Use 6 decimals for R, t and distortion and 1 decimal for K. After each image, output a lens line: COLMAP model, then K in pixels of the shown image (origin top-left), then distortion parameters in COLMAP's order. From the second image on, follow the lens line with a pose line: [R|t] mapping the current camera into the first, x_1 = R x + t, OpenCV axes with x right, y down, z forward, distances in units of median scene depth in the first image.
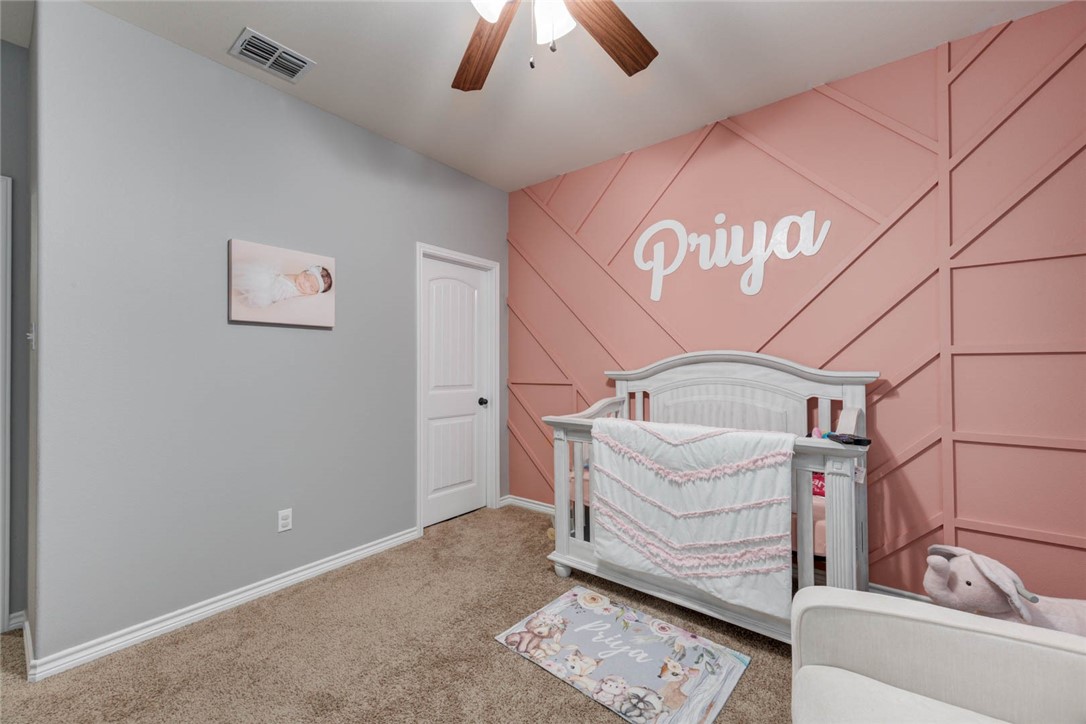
lens RADIAL K [[429.7, 0, 546.4], [0, 429.7, 359.8], [0, 0, 1]] dist [-0.001594, -0.000048]
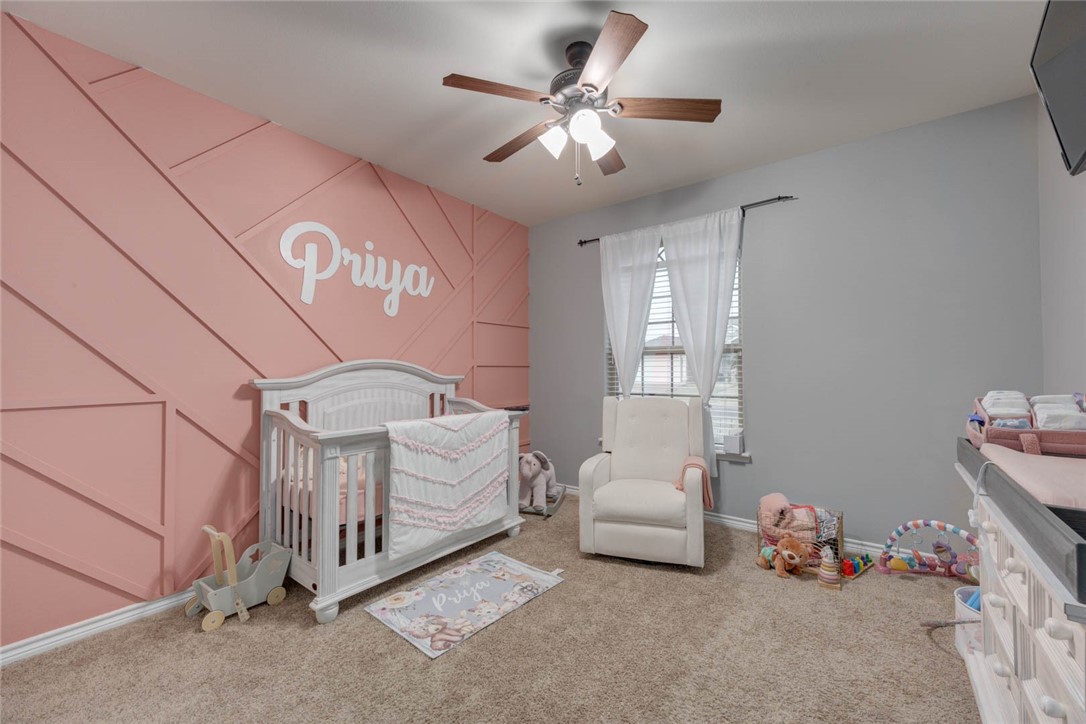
lens RADIAL K [[429.7, 0, 546.2], [0, 429.7, 361.8], [0, 0, 1]] dist [-0.001594, -0.000048]
pose [[-0.006883, 0.025178, 0.999659, -0.843904], [-0.007435, 0.999654, -0.025229, 0.012393], [-0.999949, -0.007606, -0.006693, 0.592160]]
